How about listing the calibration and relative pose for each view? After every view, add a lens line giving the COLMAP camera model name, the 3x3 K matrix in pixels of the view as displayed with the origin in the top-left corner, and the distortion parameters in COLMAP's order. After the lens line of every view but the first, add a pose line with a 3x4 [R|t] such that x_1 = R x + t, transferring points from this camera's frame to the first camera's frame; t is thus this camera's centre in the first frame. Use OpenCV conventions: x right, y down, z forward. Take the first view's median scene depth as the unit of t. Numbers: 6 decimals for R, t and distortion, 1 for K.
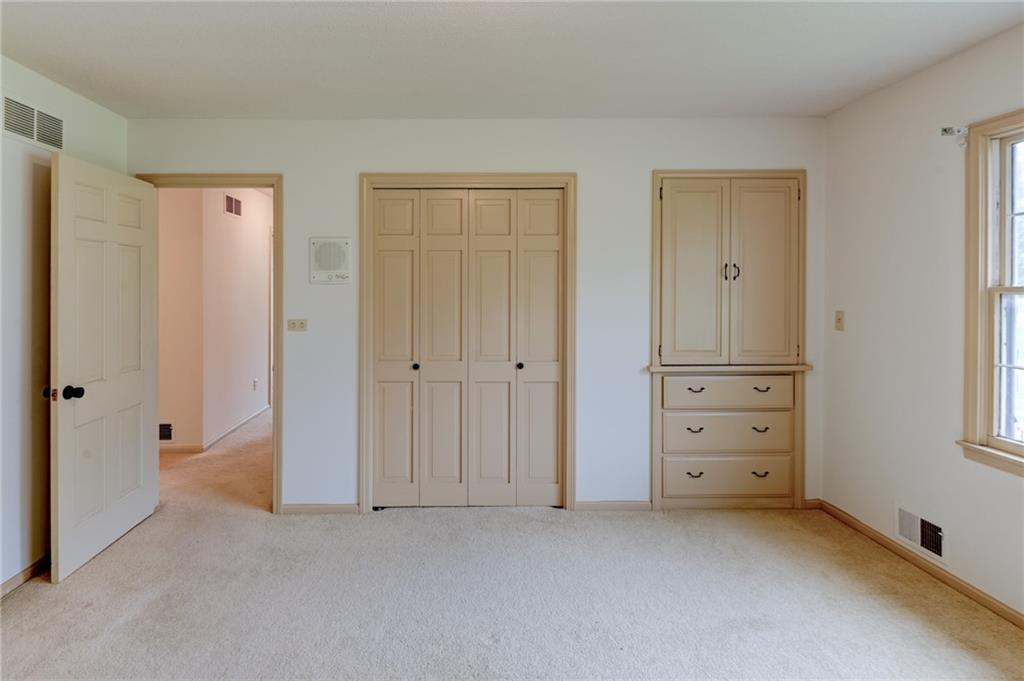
lens RADIAL K [[515.4, 0, 464.1], [0, 515.4, 290.1], [0, 0, 1]] dist [-0.002432, -0.001968]
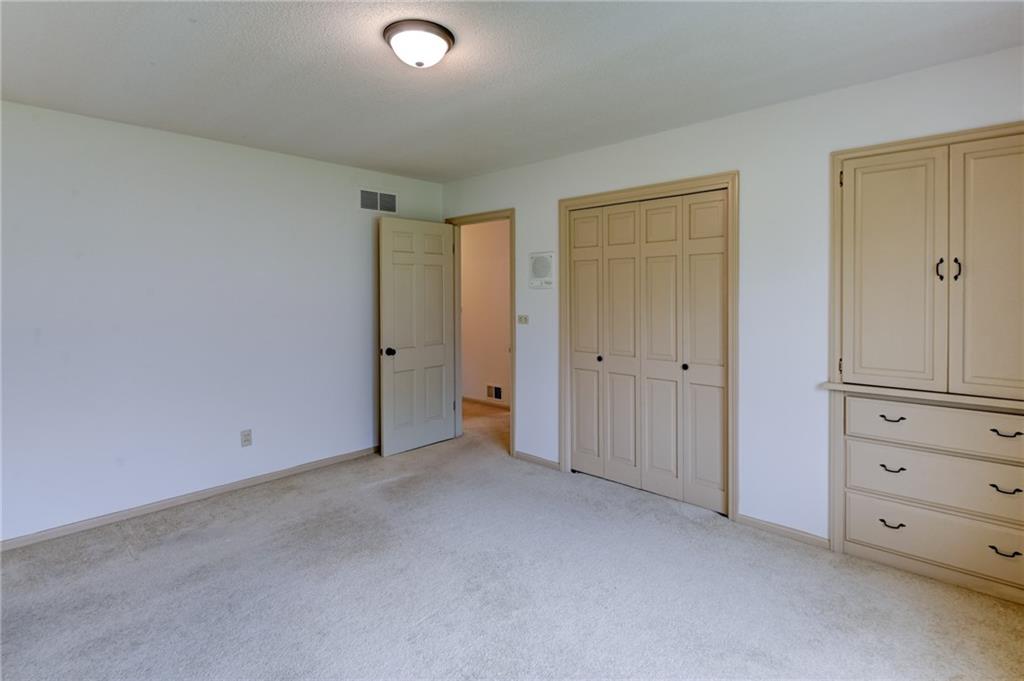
lens RADIAL K [[515.9, 0, 510.8], [0, 515.9, 296.9], [0, 0, 1]] dist [-0.001430, -0.001791]
pose [[0.716662, 0.004868, -0.697404, 0.581403], [0.002850, 0.999947, 0.009908, -0.004389], [0.697415, -0.009088, 0.716610, 0.019007]]
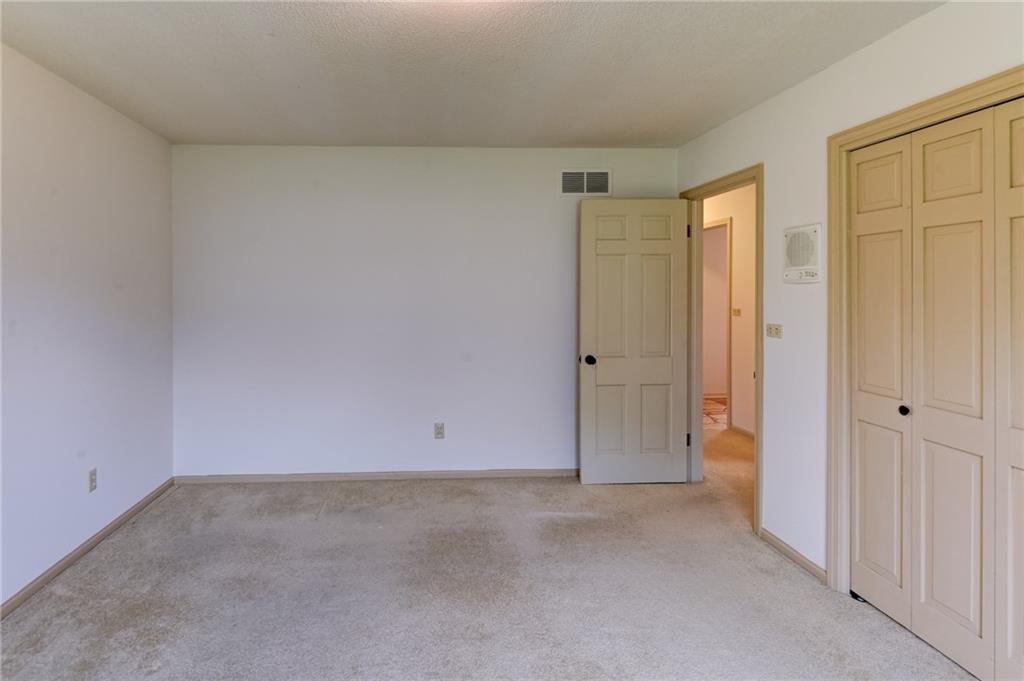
lens RADIAL K [[521.3, 0, 438.8], [0, 521.3, 290.3], [0, 0, 1]] dist [0.001762, -0.000914]
pose [[0.020682, 0.002402, -0.999783, 0.547651], [0.001071, 0.999996, 0.002425, -0.003794], [0.999786, -0.001121, 0.020679, 0.407695]]
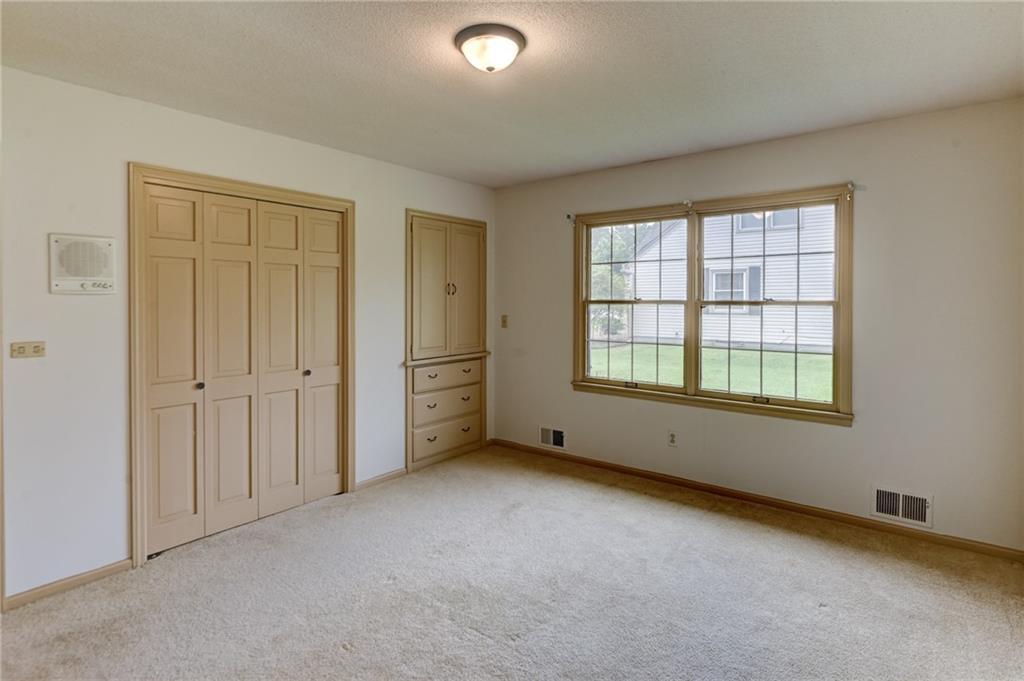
lens RADIAL K [[516.7, 0, 527.0], [0, 516.7, 309.8], [0, 0, 1]] dist [-0.001636, -0.001452]
pose [[0.609597, -0.011952, 0.792621, -0.468092], [0.001908, 0.999906, 0.013610, 0.002022], [-0.792709, -0.006785, 0.609562, -0.018610]]
